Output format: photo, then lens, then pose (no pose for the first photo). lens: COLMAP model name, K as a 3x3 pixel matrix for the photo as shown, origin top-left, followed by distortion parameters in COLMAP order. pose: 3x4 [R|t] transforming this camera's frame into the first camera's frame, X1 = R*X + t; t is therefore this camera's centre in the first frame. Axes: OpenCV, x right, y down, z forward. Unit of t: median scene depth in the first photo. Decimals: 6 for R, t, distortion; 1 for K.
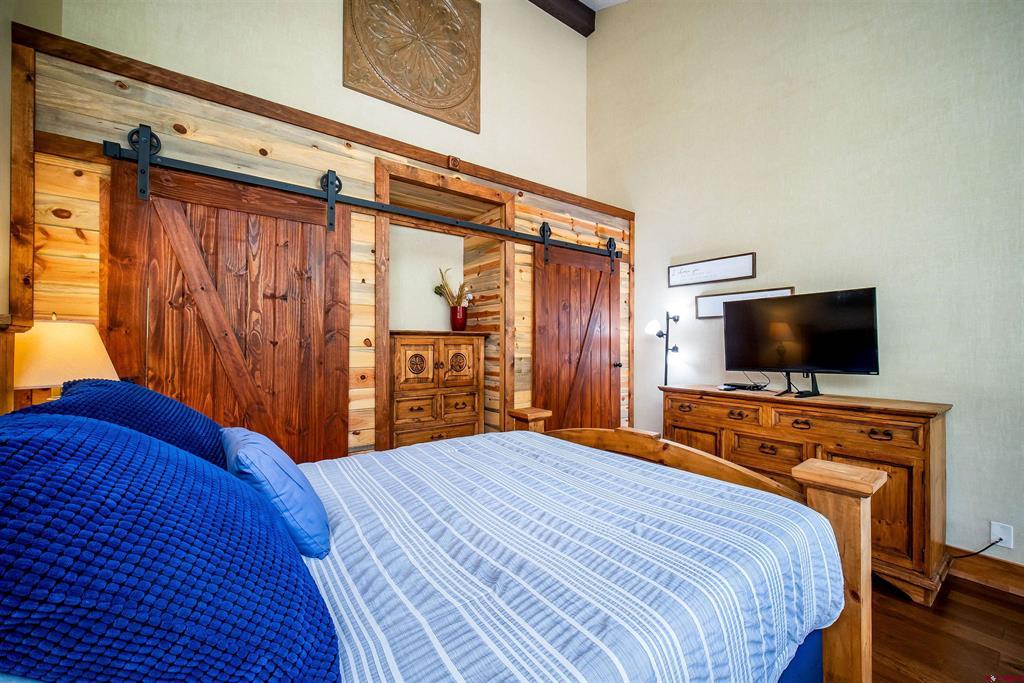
lens RADIAL K [[403.0, 0, 512.0], [0, 403.0, 341.5], [0, 0, 1]] dist [-0.001638, -0.000173]
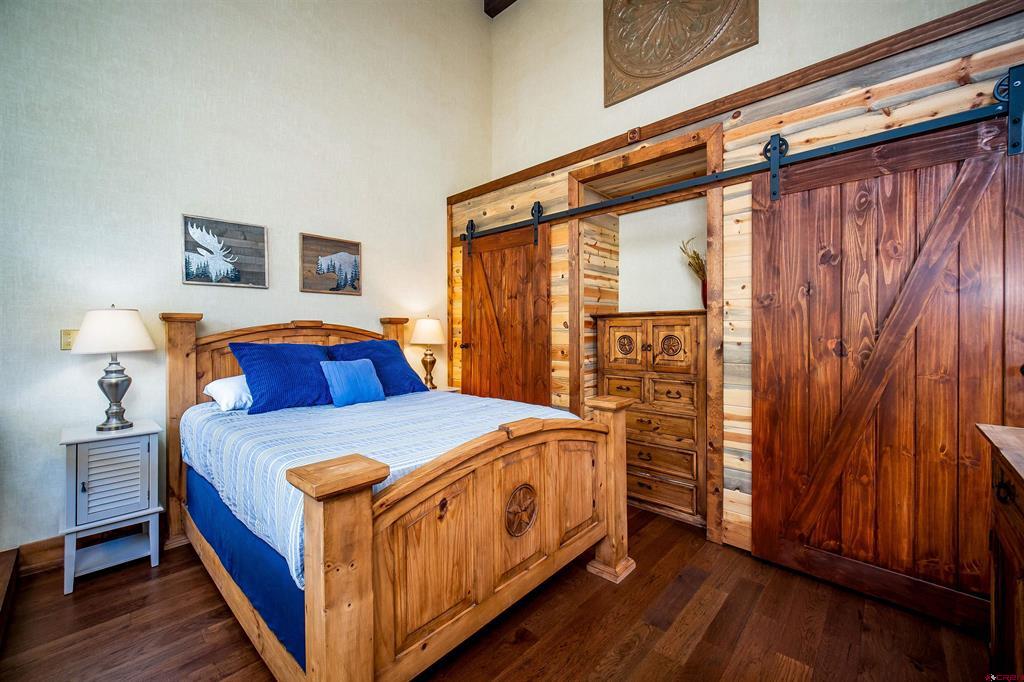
lens RADIAL K [[409.6, 0, 508.3], [0, 409.6, 336.1], [0, 0, 1]] dist [-0.003231, -0.000167]
pose [[0.179530, 0.010739, -0.983694, 0.720234], [0.011945, 0.999843, 0.013096, 0.015182], [0.983680, -0.014101, 0.179374, 0.499169]]
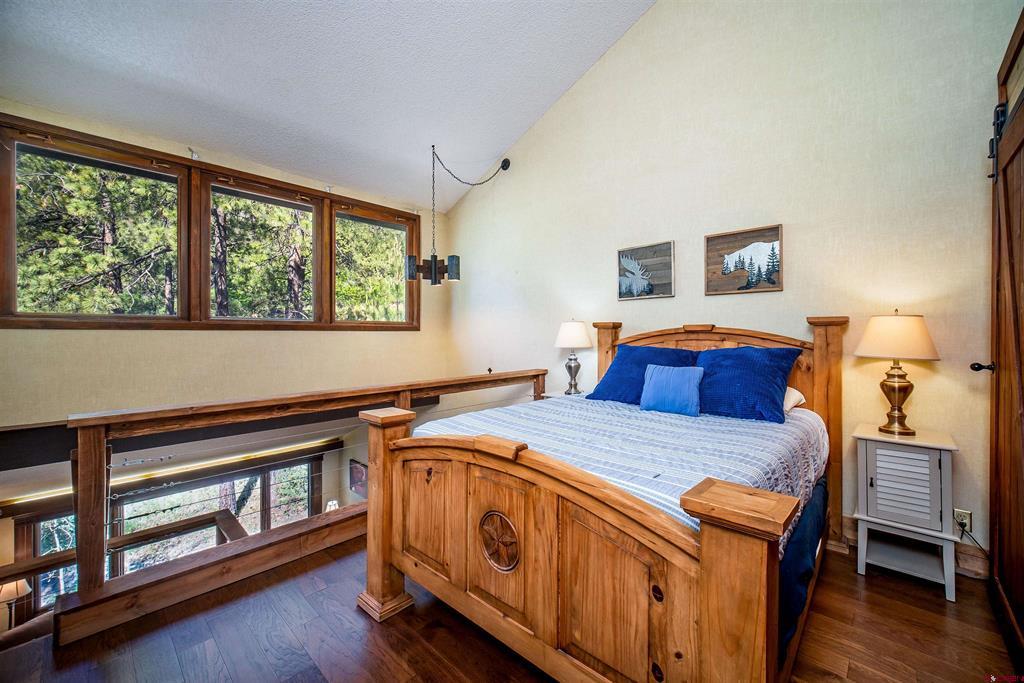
lens RADIAL K [[414.9, 0, 515.9], [0, 414.9, 325.8], [0, 0, 1]] dist [-0.003149, -0.000216]
pose [[-0.981761, -0.008885, -0.189912, 0.267647], [-0.002741, 0.999465, -0.032590, 0.020595], [0.190100, -0.031475, -0.981260, 1.091401]]
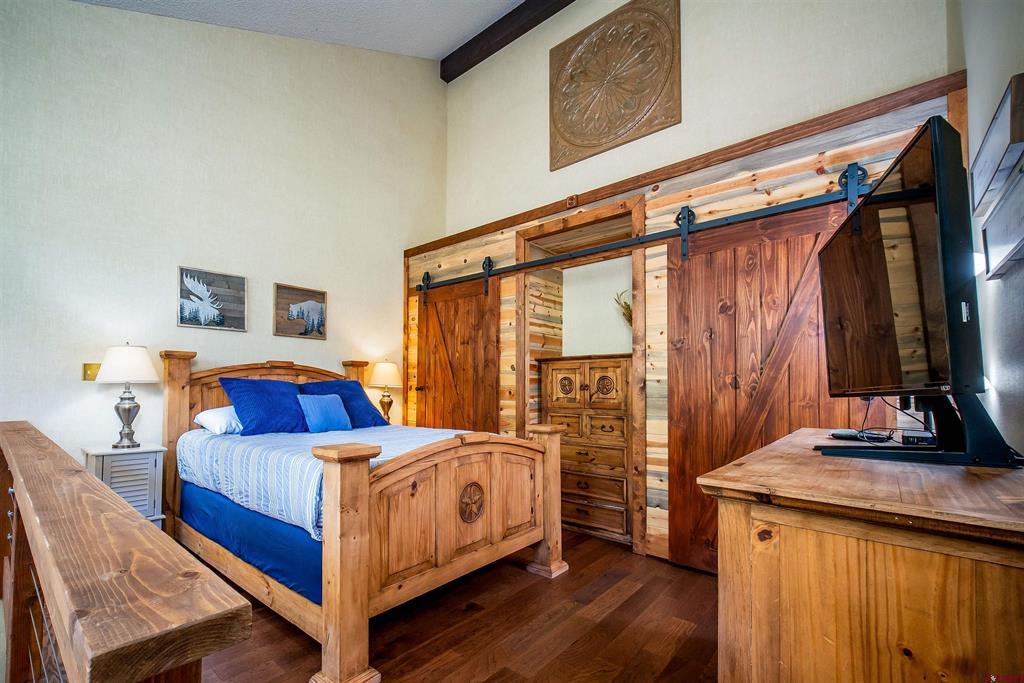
lens RADIAL K [[447.0, 0, 460.3], [0, 447.0, 380.1], [0, 0, 1]] dist [0.000933, -0.000092]
pose [[0.184174, -0.017863, -0.982731, 0.932809], [0.003435, 0.999840, -0.017530, 0.059309], [0.982888, -0.000147, 0.184206, 0.452580]]
